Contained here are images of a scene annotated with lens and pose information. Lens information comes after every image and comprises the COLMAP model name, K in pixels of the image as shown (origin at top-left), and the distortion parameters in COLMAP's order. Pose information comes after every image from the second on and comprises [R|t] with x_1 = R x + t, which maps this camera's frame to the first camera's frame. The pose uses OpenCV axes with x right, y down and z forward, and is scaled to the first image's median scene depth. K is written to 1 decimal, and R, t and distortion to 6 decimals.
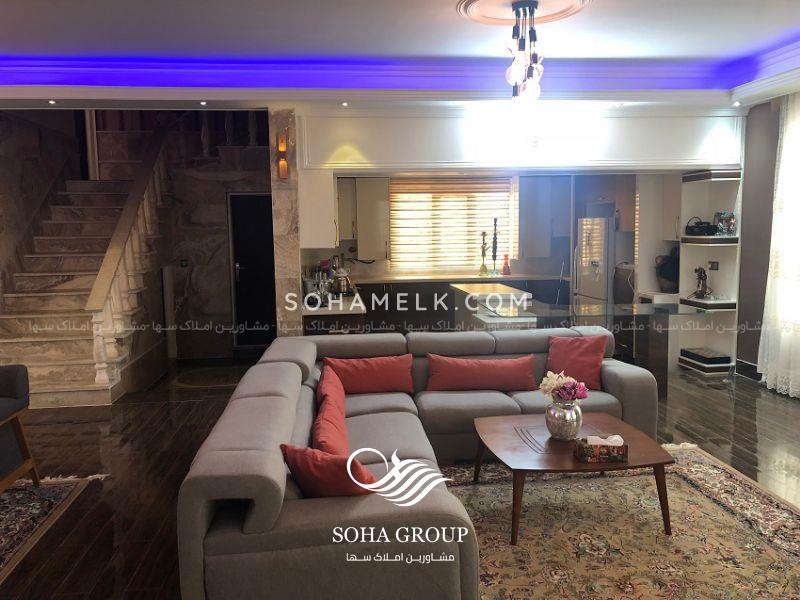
lens RADIAL K [[643.7, 0, 401.4], [0, 643.7, 297.5], [0, 0, 1]] dist [0.003802, -0.001465]
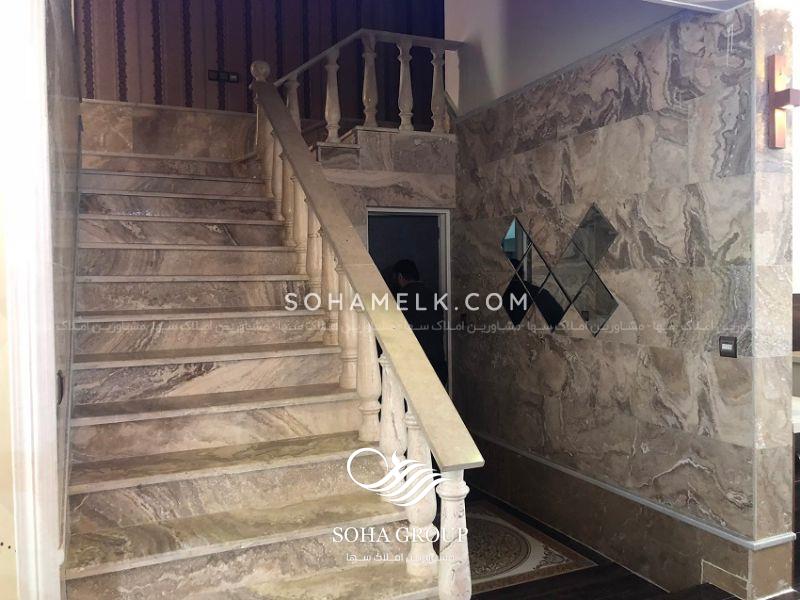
lens RADIAL K [[643.7, 0, 396.0], [0, 643.7, 303.5], [0, 0, 1]] dist [0.003802, -0.001465]
pose [[0.956996, -0.010507, 0.289910, -0.515863], [0.033441, 0.996678, -0.074267, -0.037514], [-0.288167, 0.080768, 0.954168, 0.546994]]
